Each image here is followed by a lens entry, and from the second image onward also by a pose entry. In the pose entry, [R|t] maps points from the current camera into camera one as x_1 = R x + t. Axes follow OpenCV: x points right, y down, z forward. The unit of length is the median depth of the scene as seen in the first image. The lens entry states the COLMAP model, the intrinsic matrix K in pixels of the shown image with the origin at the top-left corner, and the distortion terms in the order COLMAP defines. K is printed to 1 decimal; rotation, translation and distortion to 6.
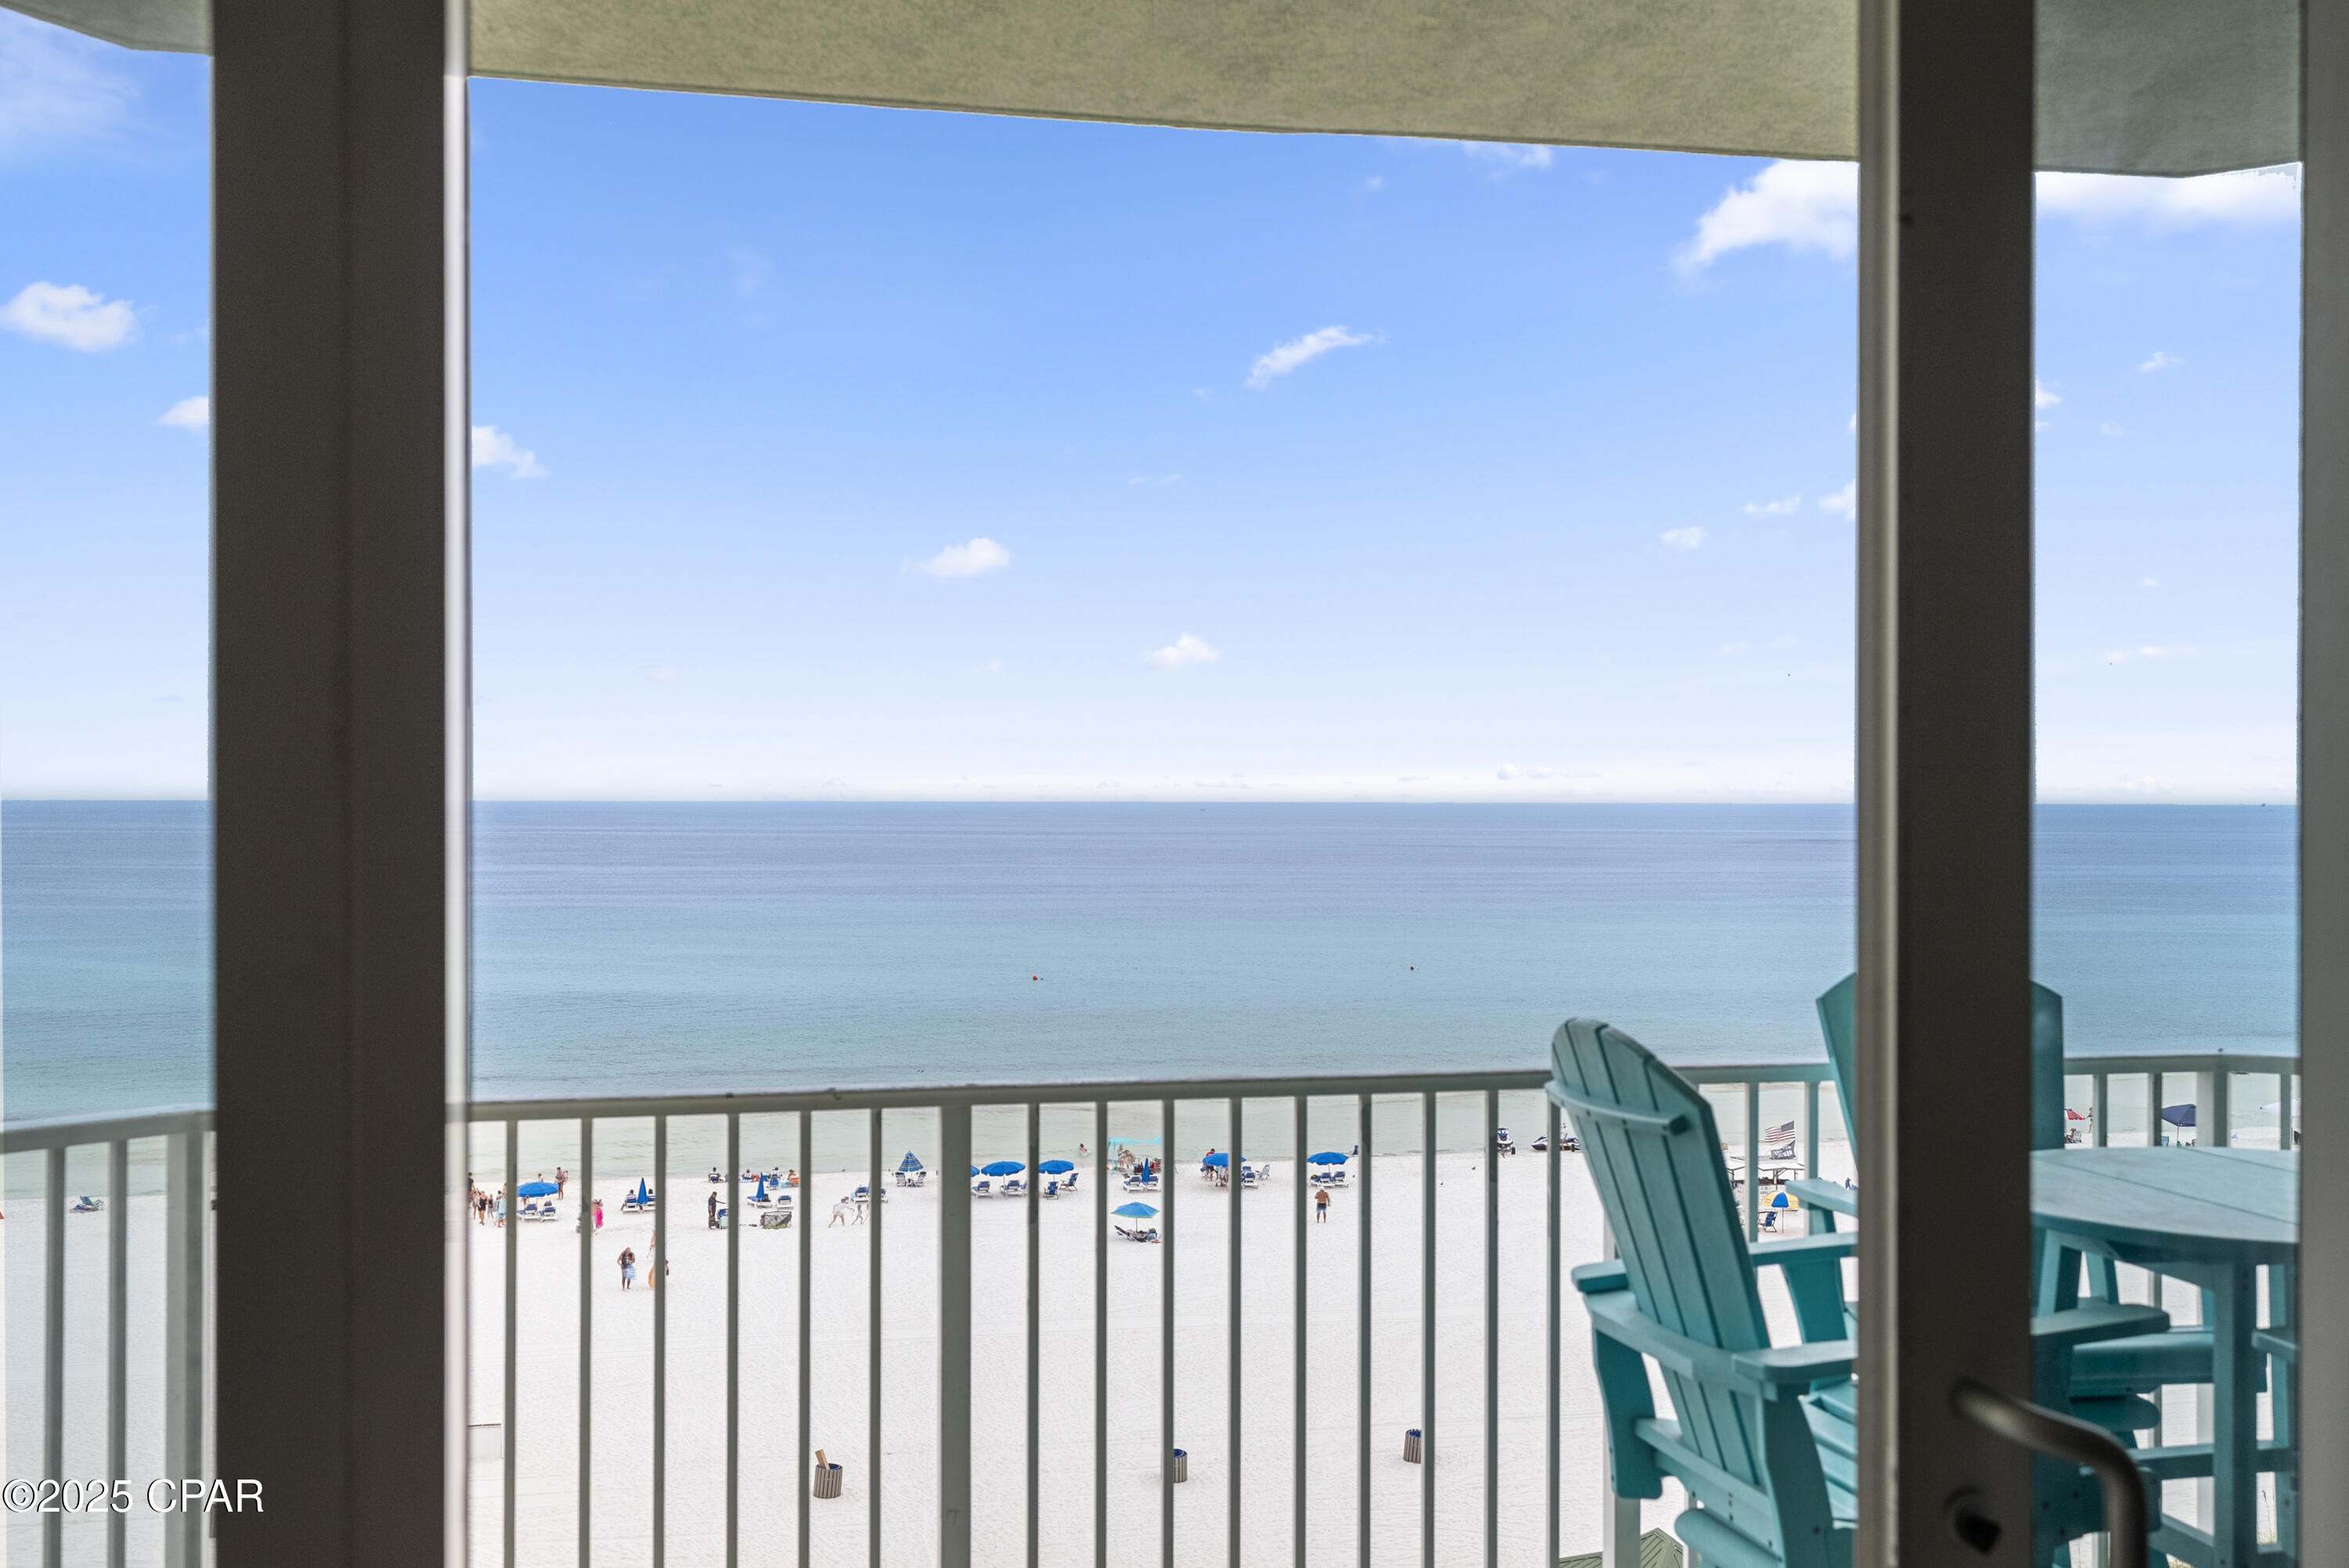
lens RADIAL K [[2245.1, 0, 1174.0], [0, 2245.1, 793.3], [0, 0, 1]] dist [0.007556, 0.000000]
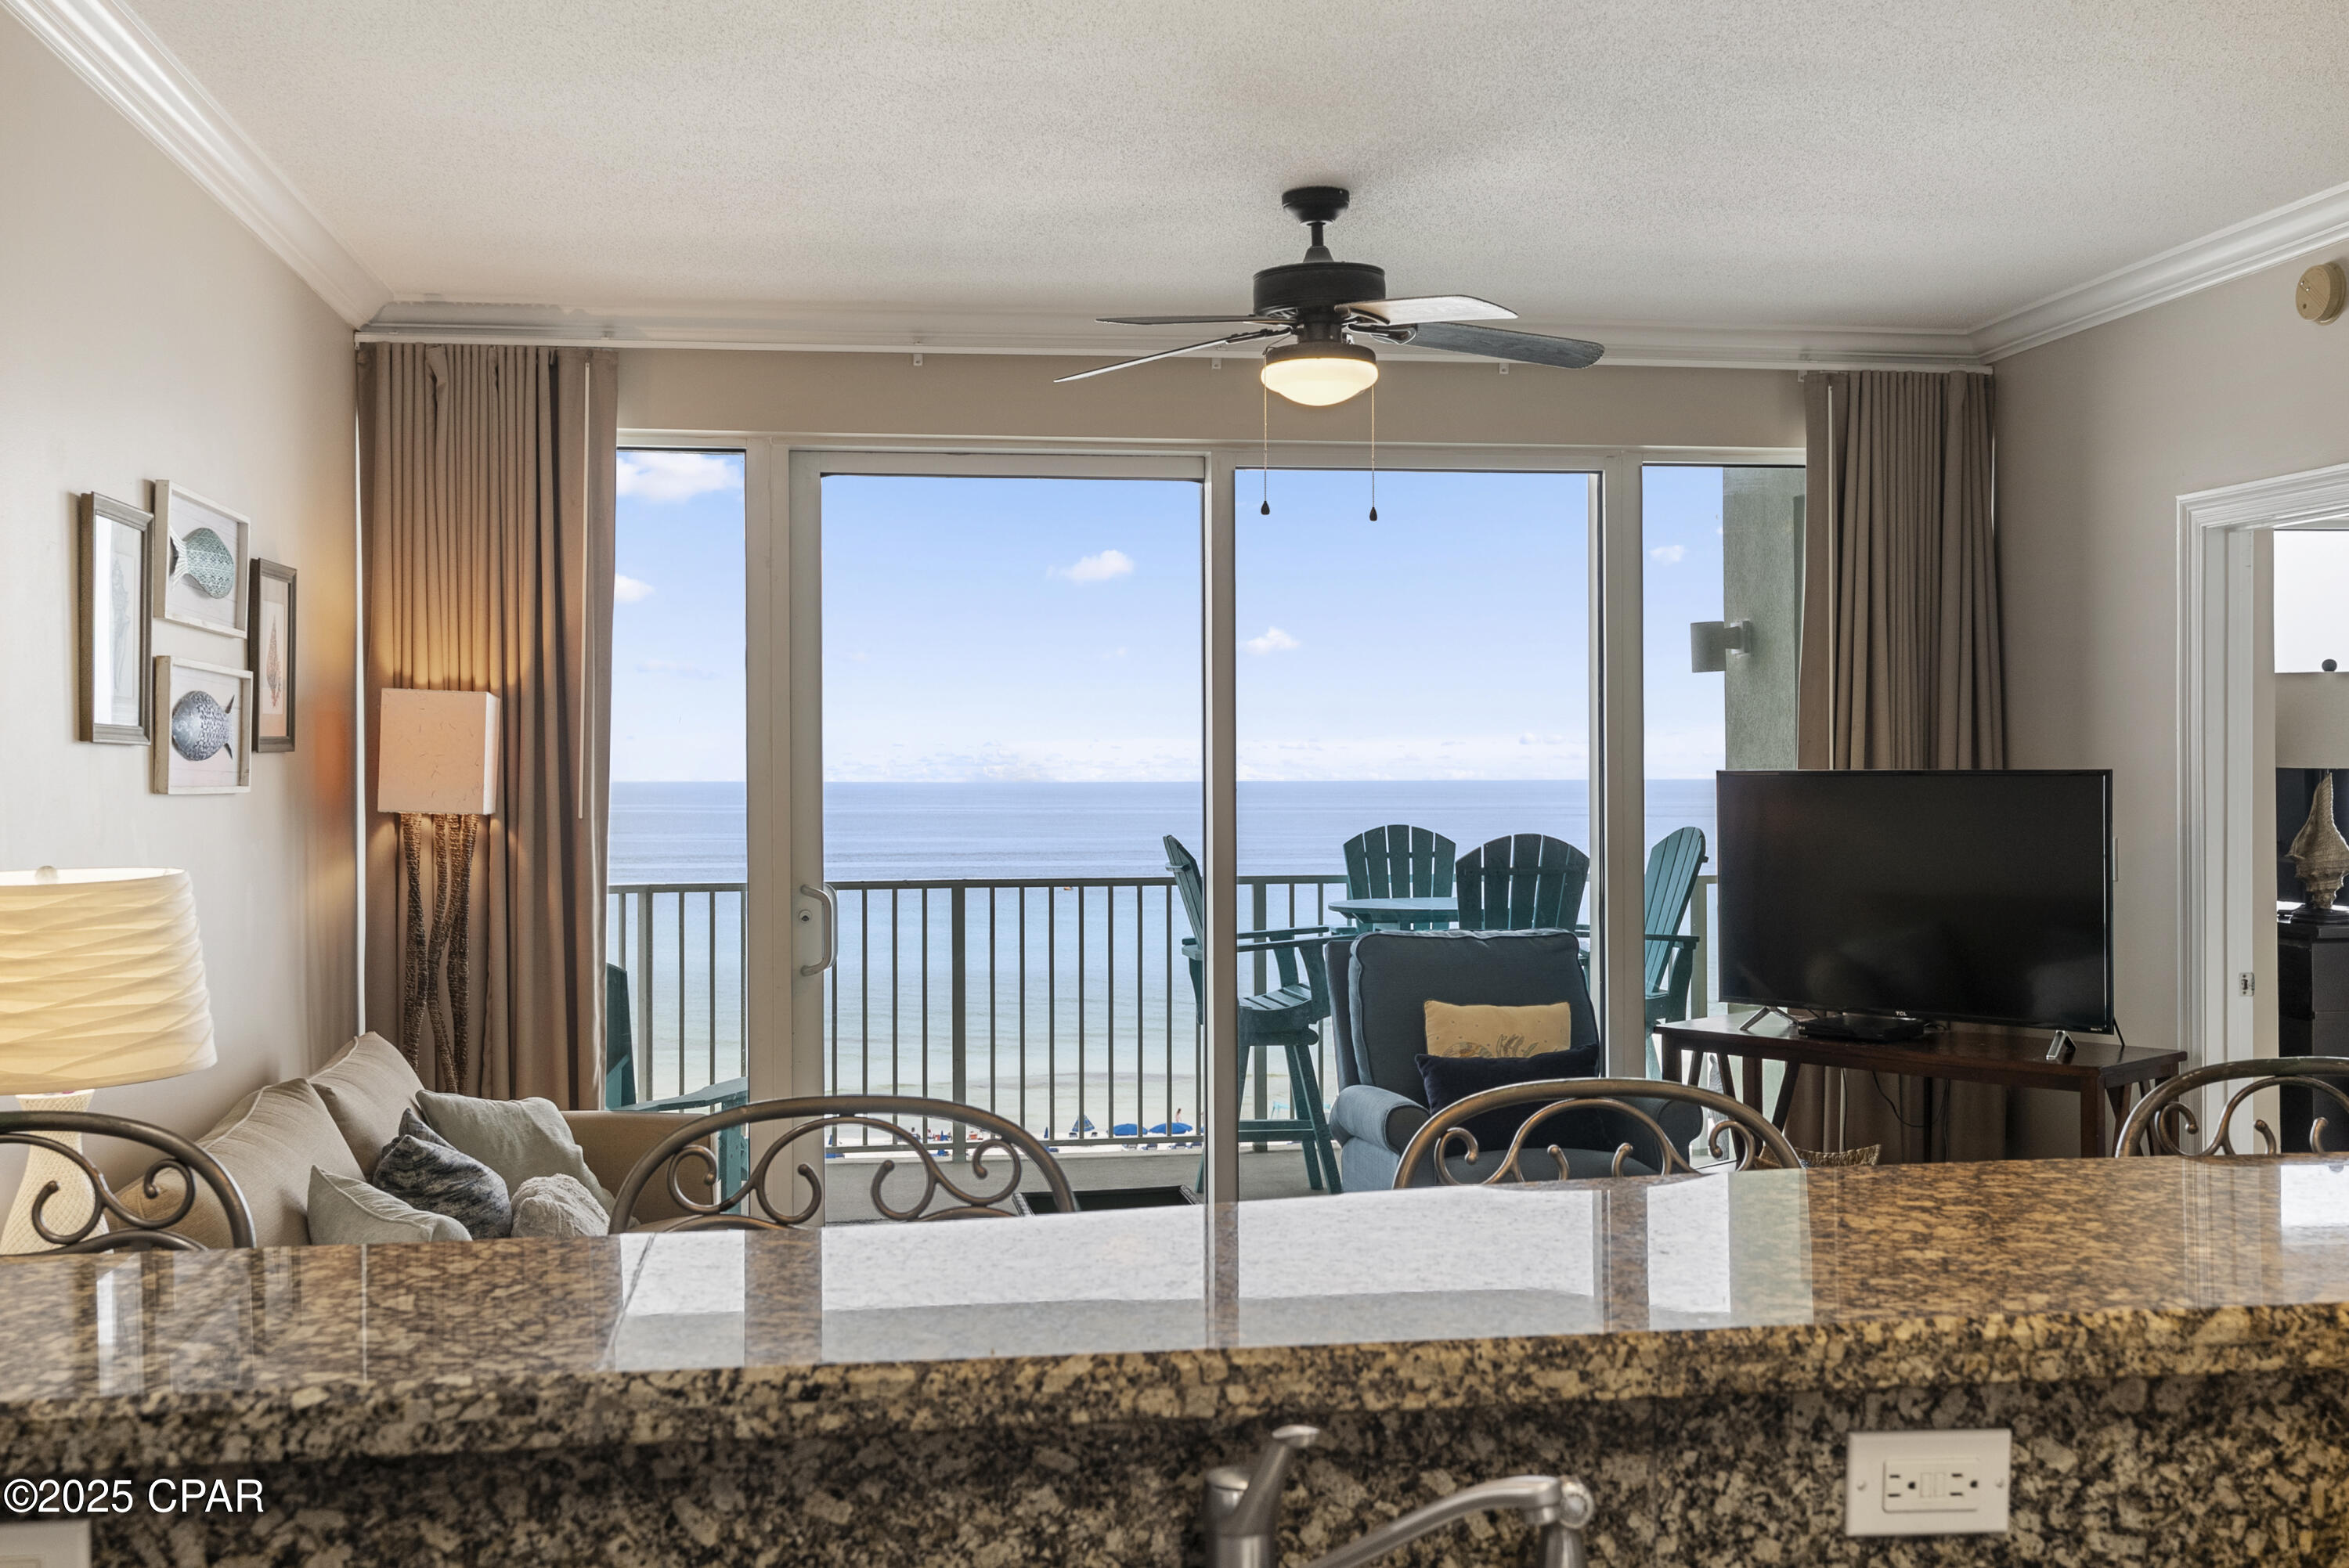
lens RADIAL K [[2245.1, 0, 1181.2], [0, 2245.1, 782.2], [0, 0, 1]] dist [0.007556, 0.000000]
pose [[0.996353, -0.002171, -0.085294, 0.045825], [0.003103, 0.999937, 0.010791, 0.000523], [0.085265, -0.011017, 0.996297, -0.180247]]
